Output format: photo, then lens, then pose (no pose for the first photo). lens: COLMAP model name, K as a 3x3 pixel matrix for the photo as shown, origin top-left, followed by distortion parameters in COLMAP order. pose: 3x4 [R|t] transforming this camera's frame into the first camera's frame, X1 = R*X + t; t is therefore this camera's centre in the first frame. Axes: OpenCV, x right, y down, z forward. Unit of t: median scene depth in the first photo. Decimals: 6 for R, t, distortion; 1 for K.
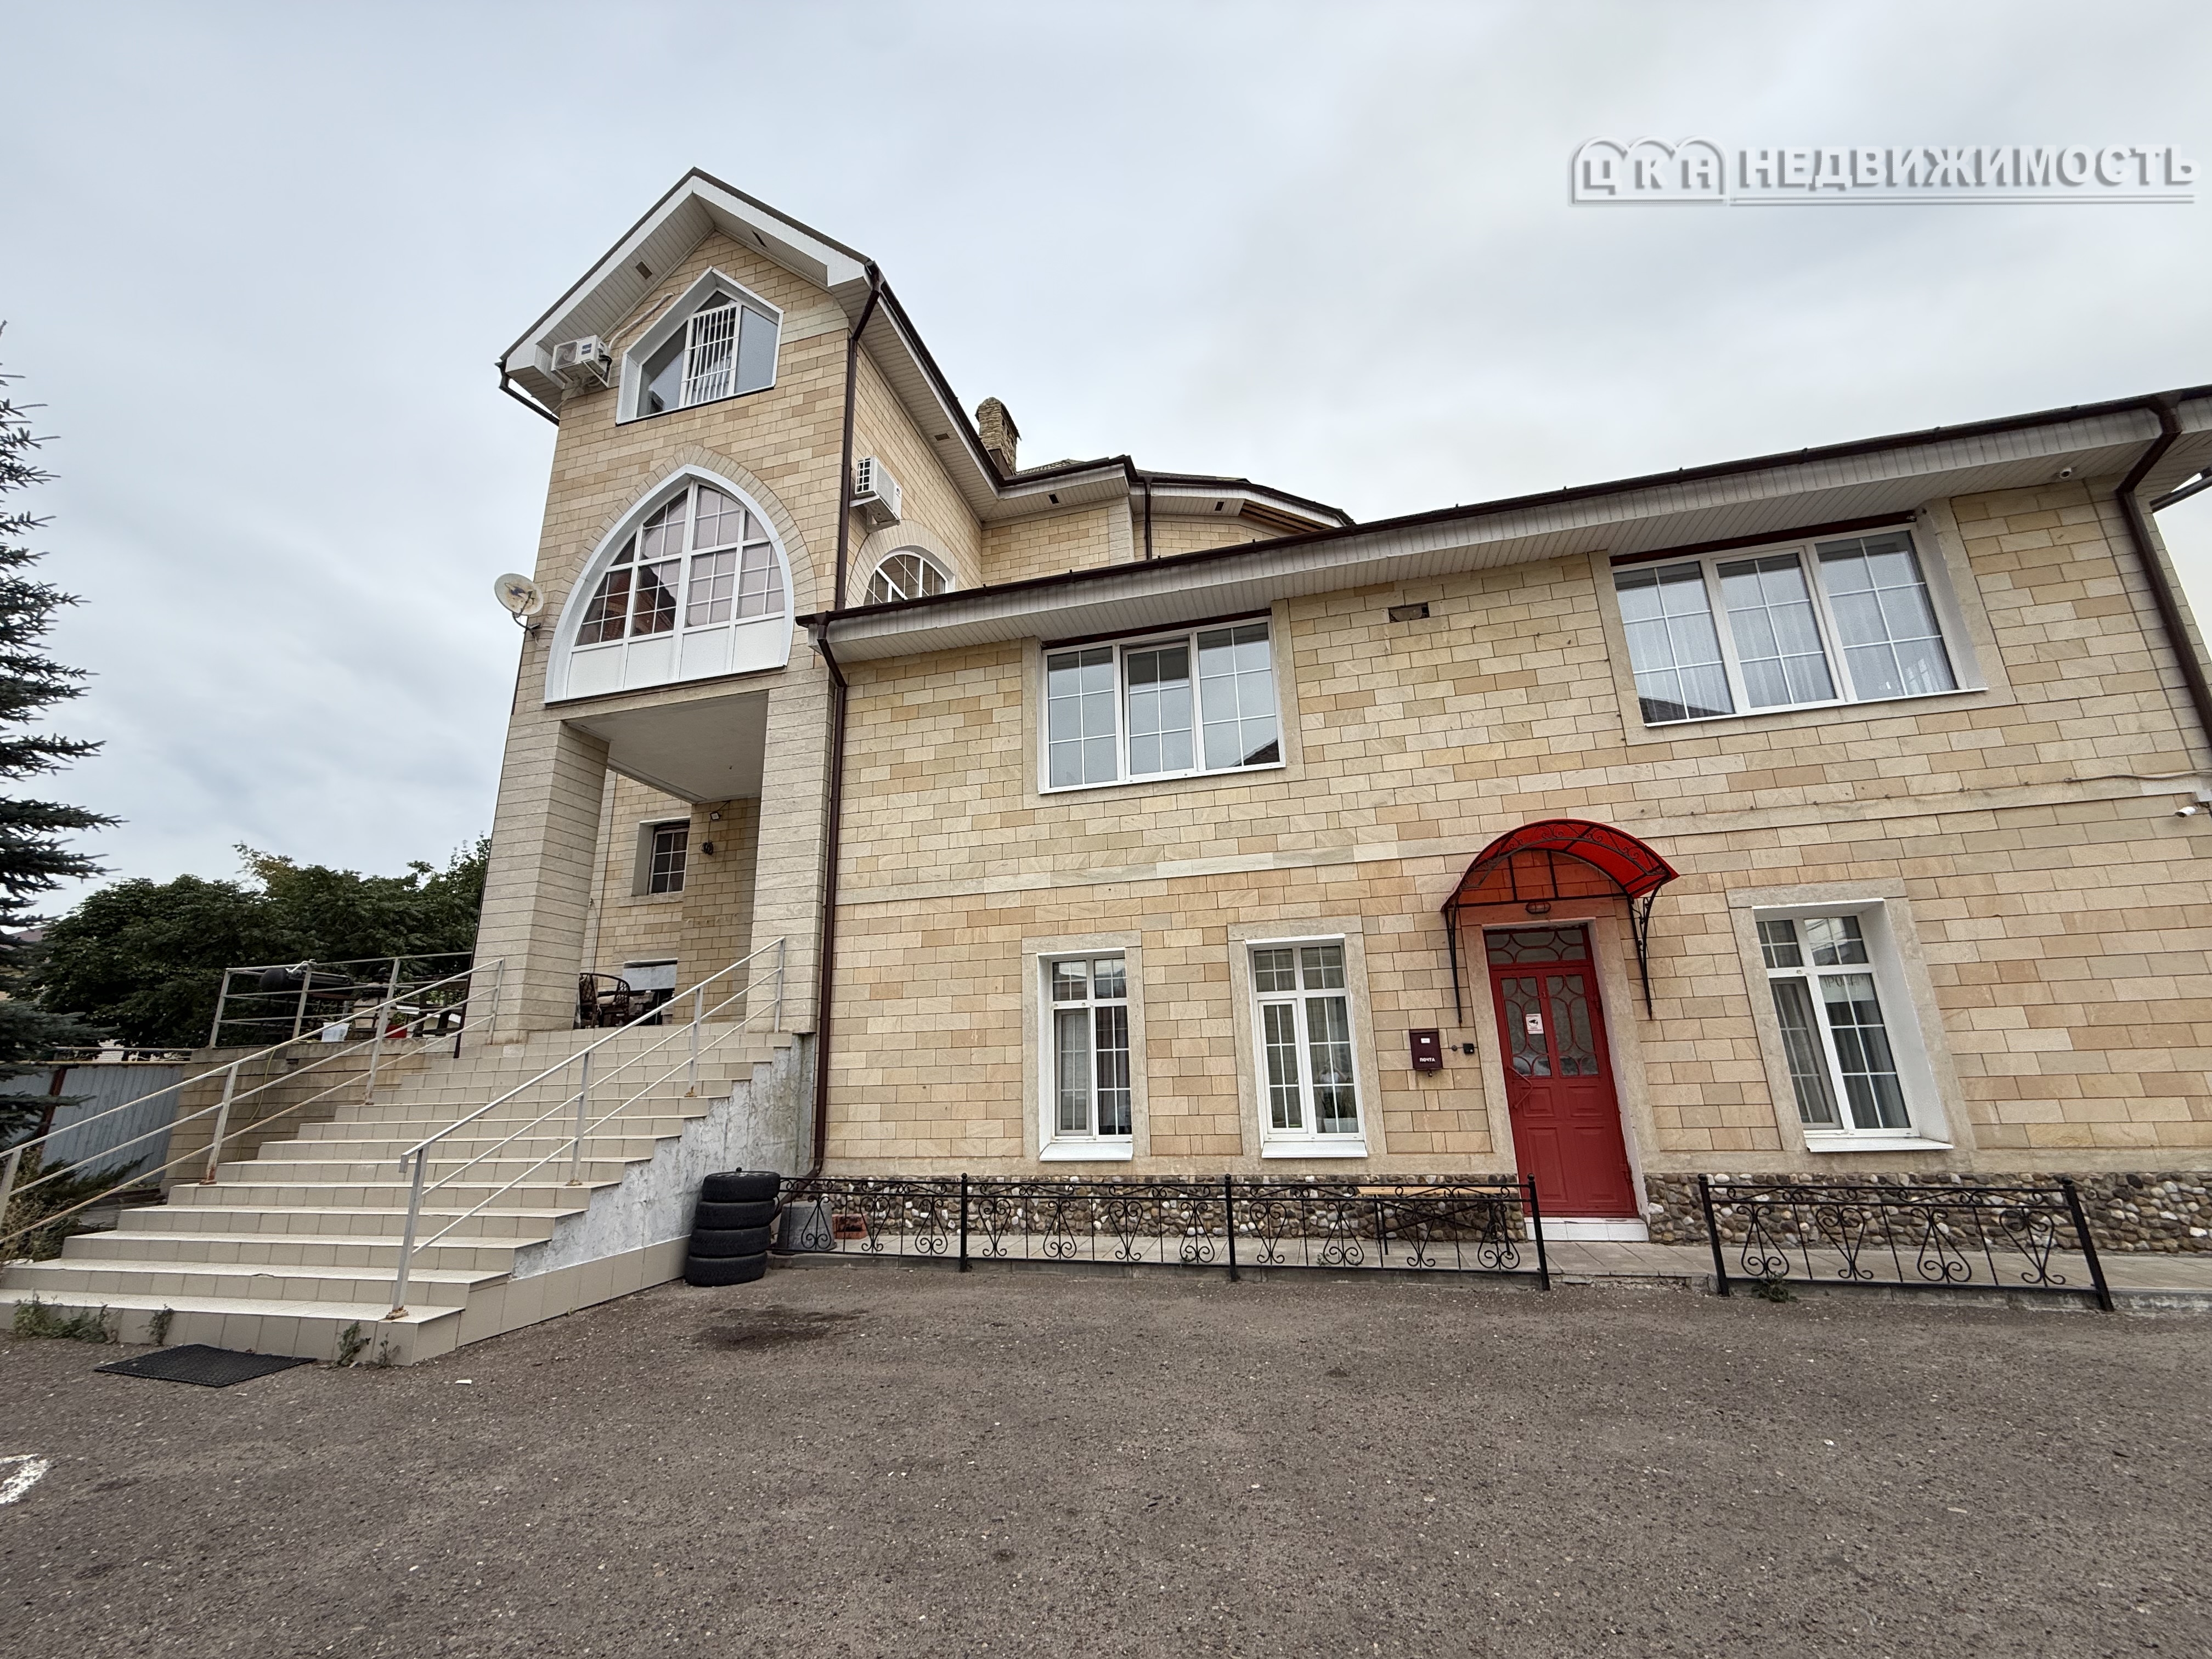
lens RADIAL K [[886.0, 0, 1097.0], [0, 886.0, 828.6], [0, 0, 1]] dist [-0.000827, 0.000655]
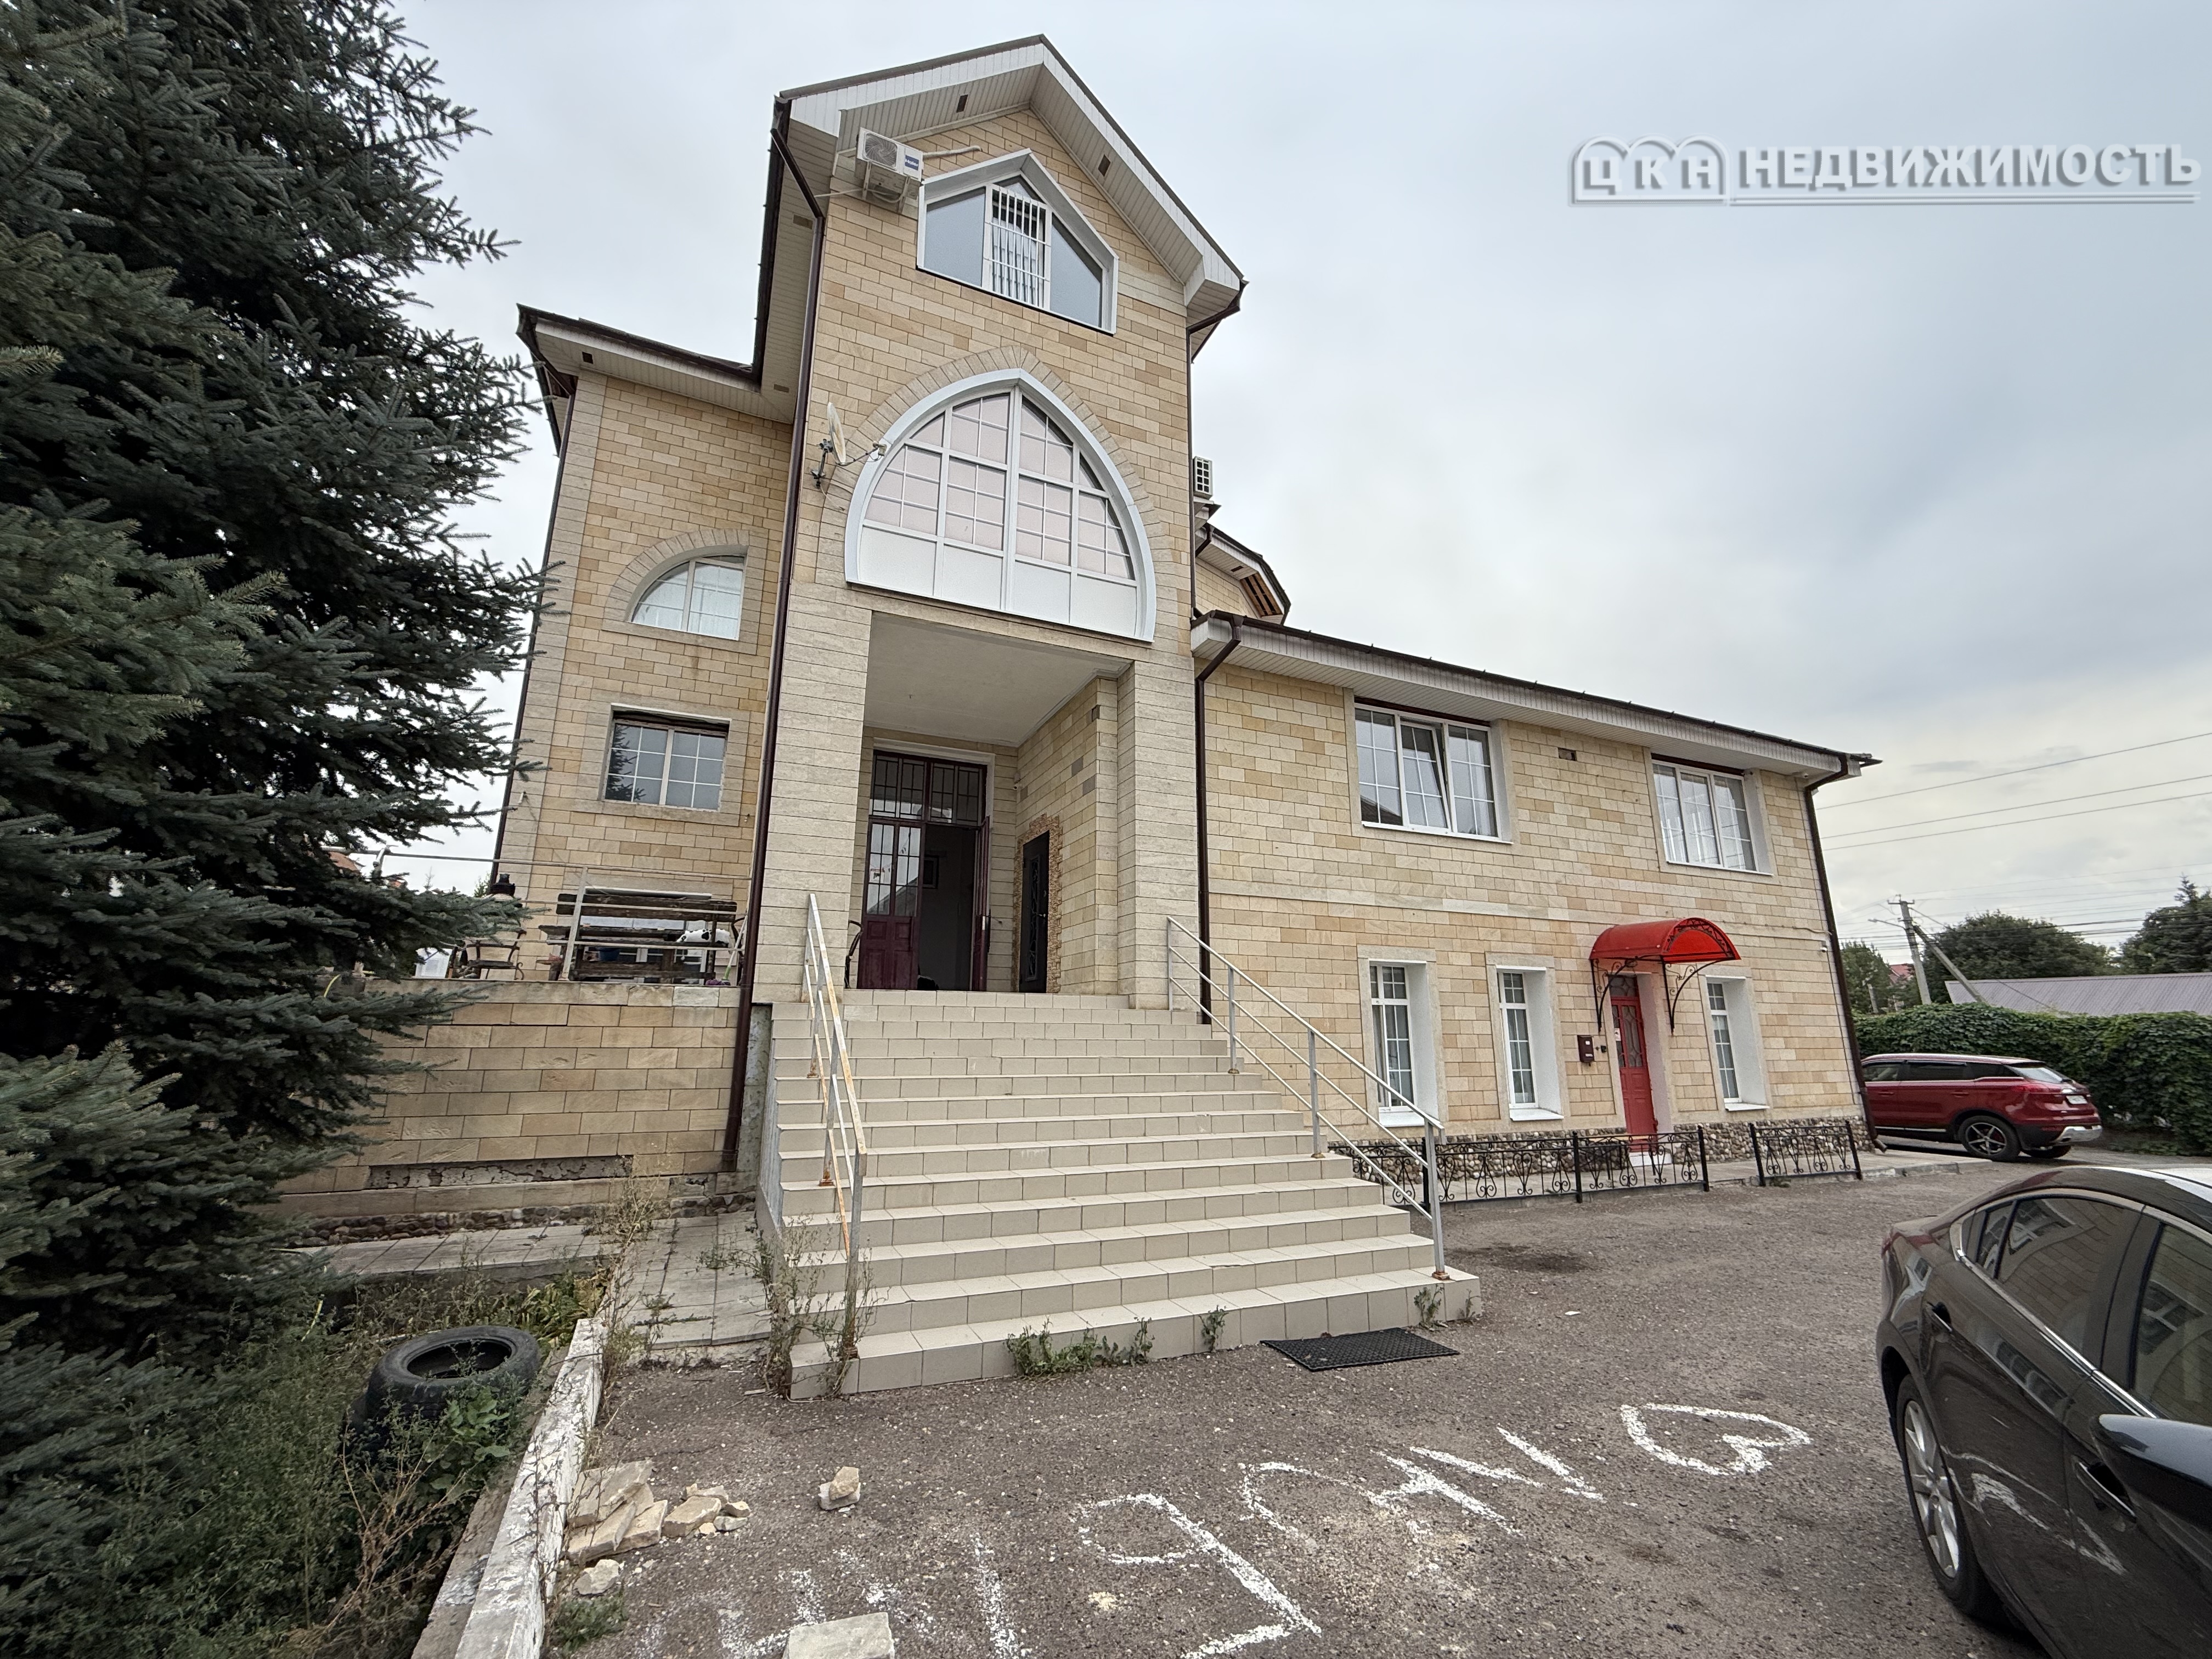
lens RADIAL K [[886.0, 0, 1099.1], [0, 886.0, 829.7], [0, 0, 1]] dist [-0.000827, 0.000655]
pose [[0.787703, 0.174428, 0.590846, -1.124649], [-0.191032, 0.980963, -0.034918, 0.081671], [-0.585689, -0.085366, 0.806028, 0.255808]]
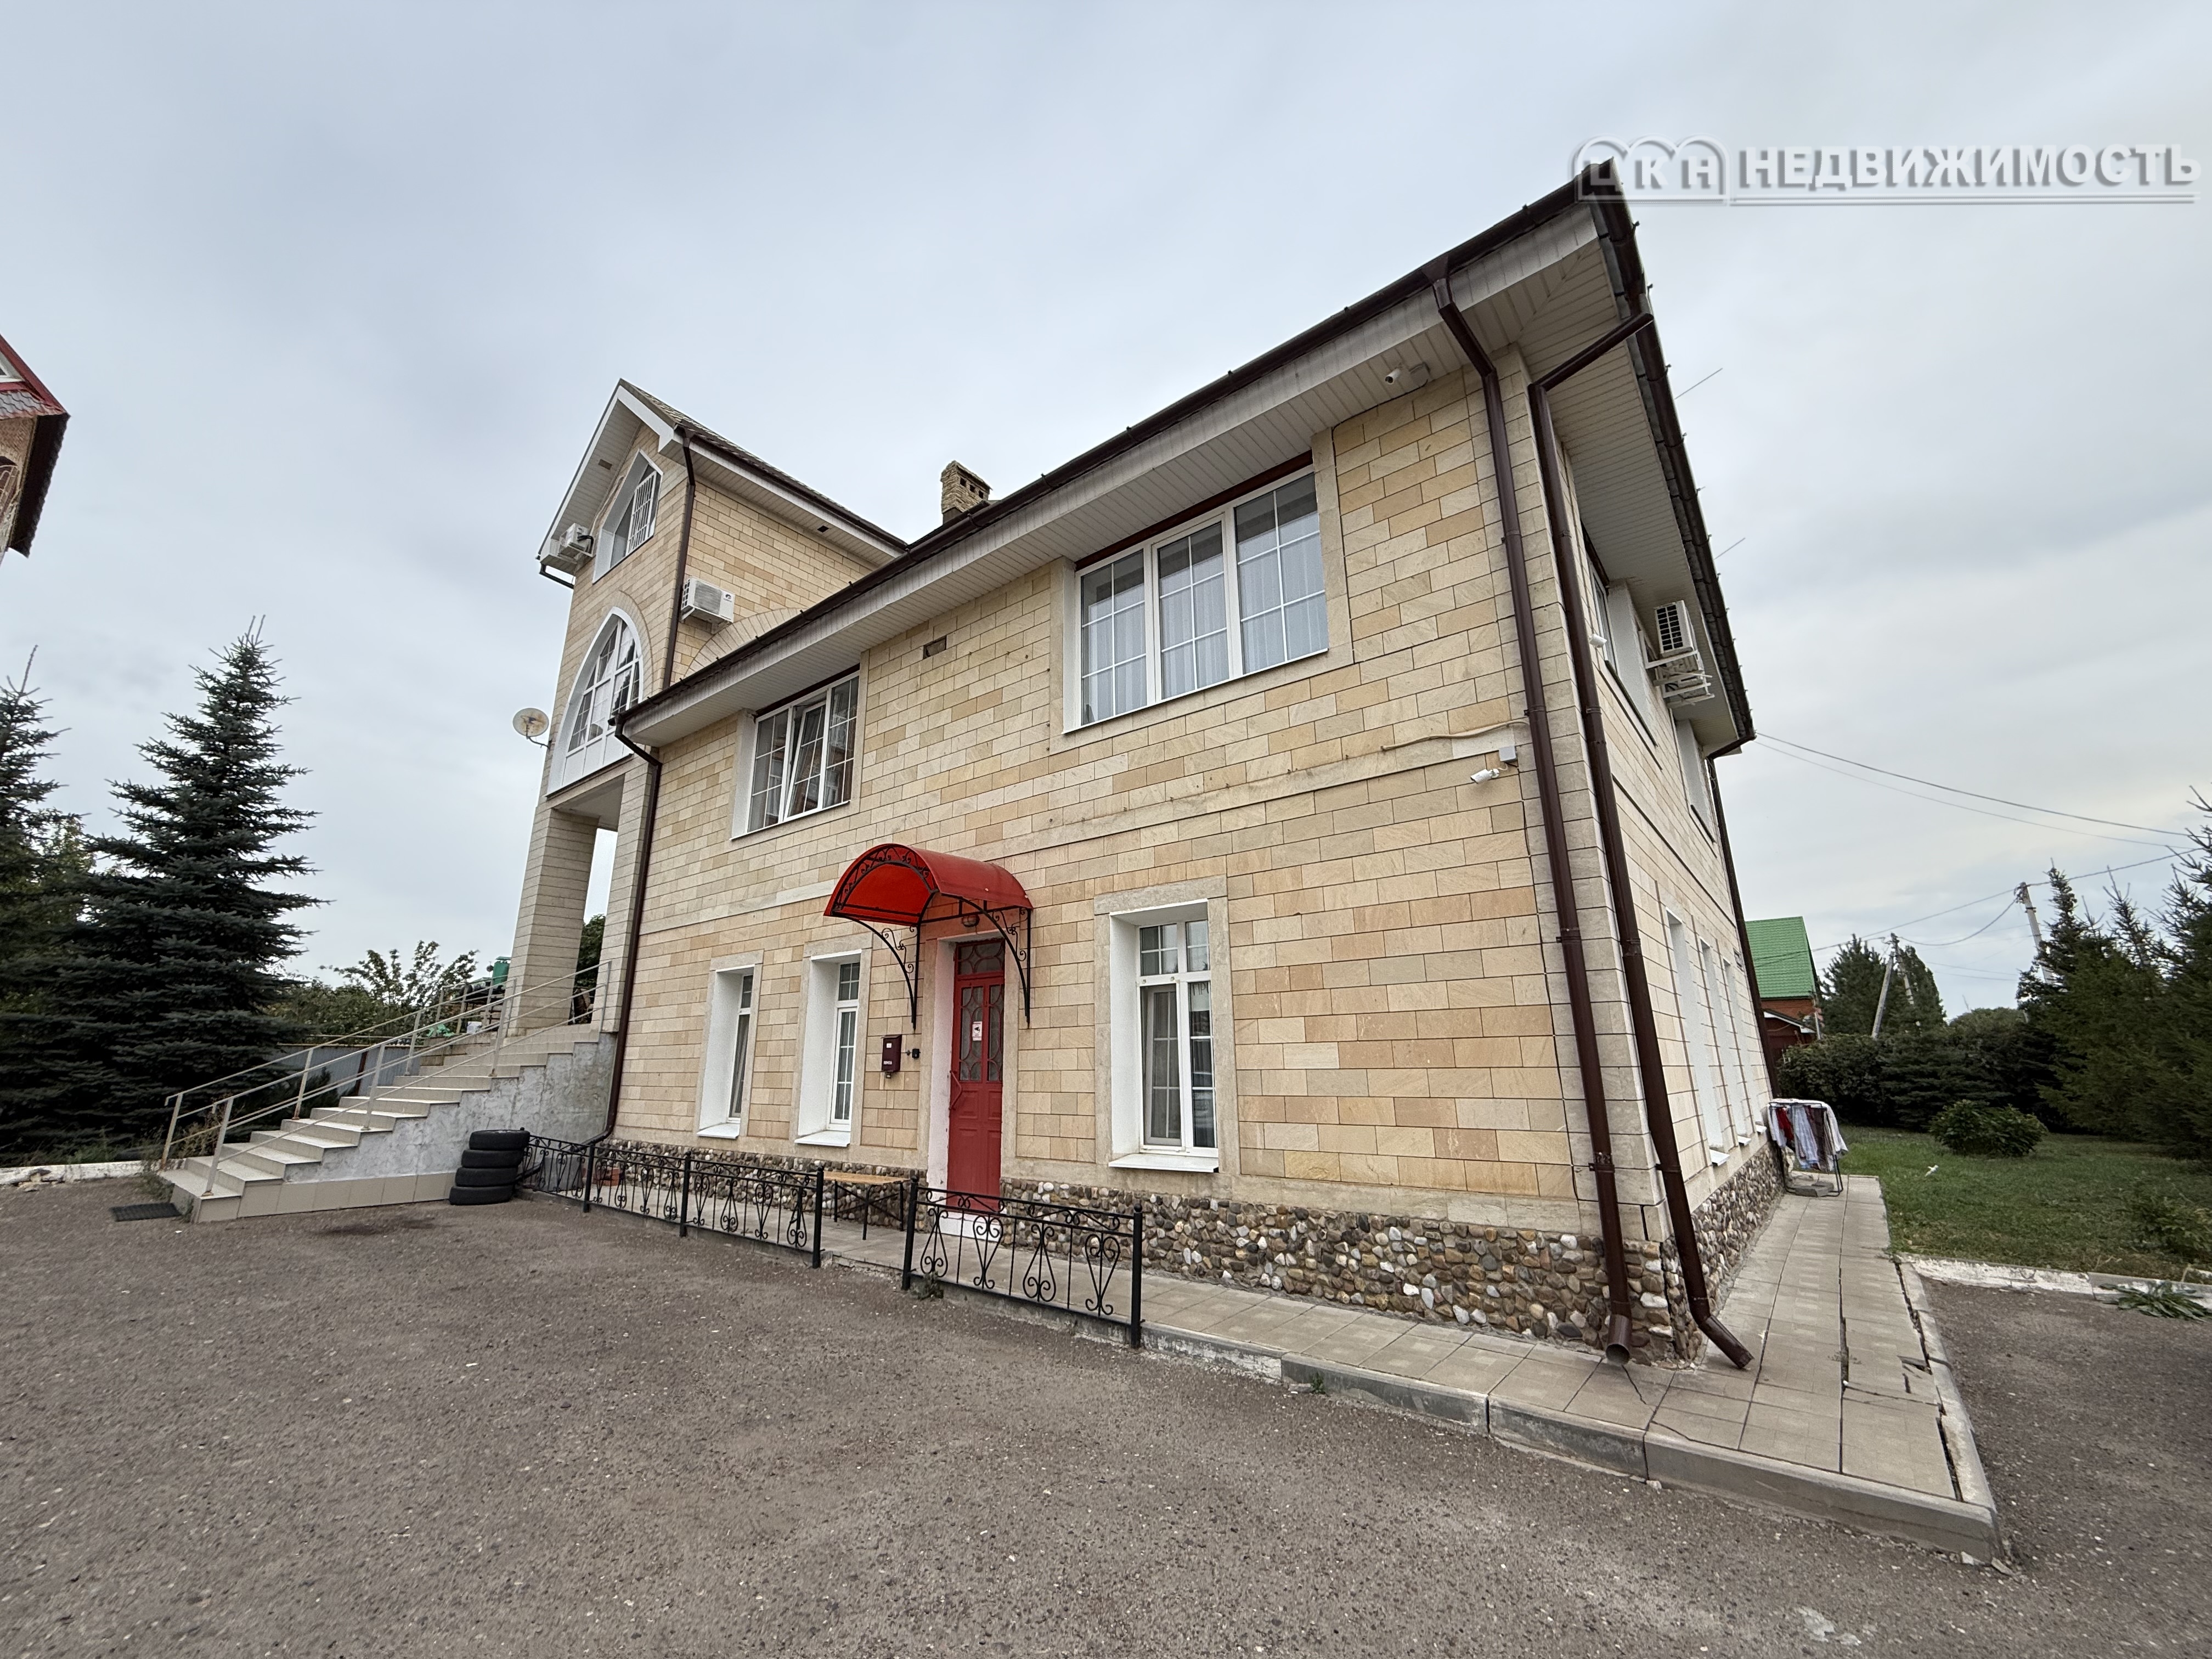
lens RADIAL K [[886.0, 0, 1092.7], [0, 886.0, 829.4], [0, 0, 1]] dist [-0.000827, 0.000655]
pose [[0.905685, -0.086336, -0.415066, 0.959562], [0.090503, 0.995849, -0.009661, 0.003945], [0.414178, -0.028814, 0.909740, 0.093849]]
